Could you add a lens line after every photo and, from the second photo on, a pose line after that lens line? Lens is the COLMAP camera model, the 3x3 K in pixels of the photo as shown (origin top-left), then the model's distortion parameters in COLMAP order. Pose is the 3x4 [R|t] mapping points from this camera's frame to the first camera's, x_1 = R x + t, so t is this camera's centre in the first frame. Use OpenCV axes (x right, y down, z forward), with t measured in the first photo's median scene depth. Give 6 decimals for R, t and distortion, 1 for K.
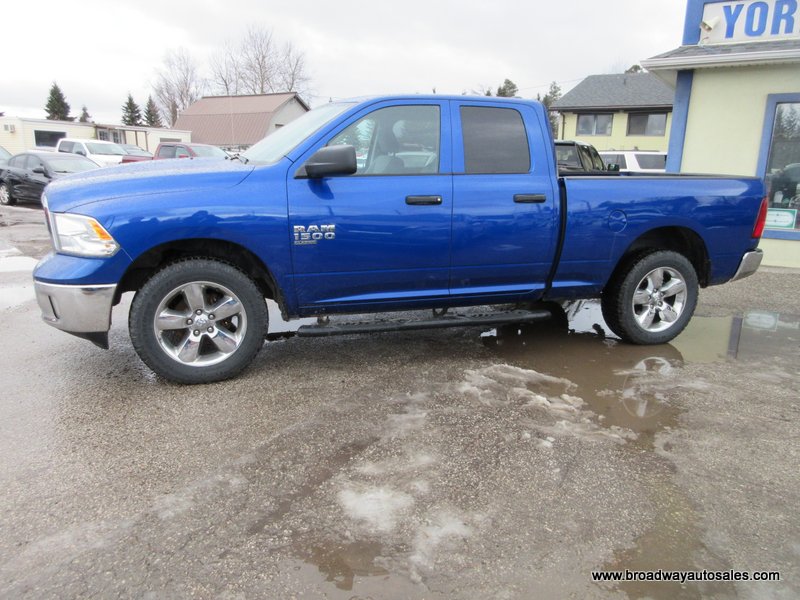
lens RADIAL K [[576.2, 0, 400.7], [0, 576.2, 284.0], [0, 0, 1]] dist [0.016353, 0.000673]
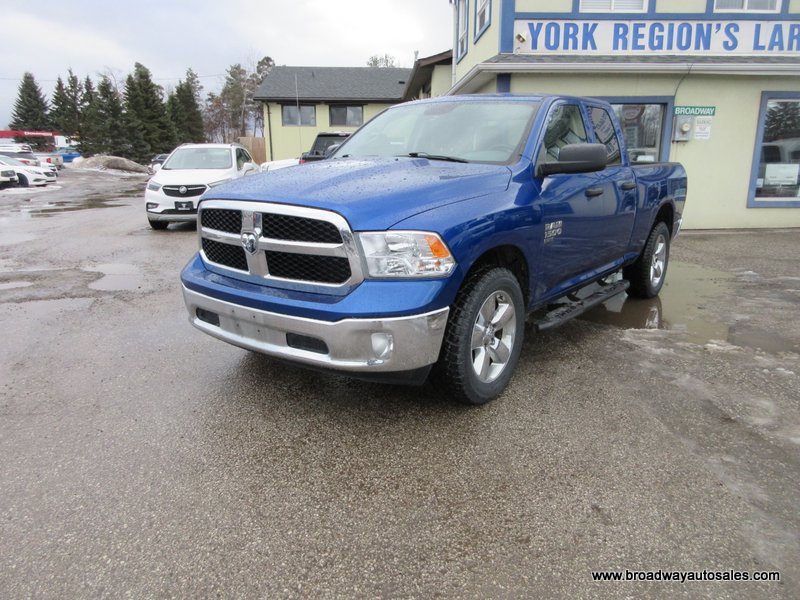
lens RADIAL K [[576.2, 0, 400.7], [0, 576.2, 284.0], [0, 0, 1]] dist [0.016353, 0.000673]
pose [[0.851127, -0.135540, 0.507160, -0.369675], [0.126513, 0.990579, 0.052419, -0.032984], [-0.509487, 0.019547, 0.860256, 0.103896]]
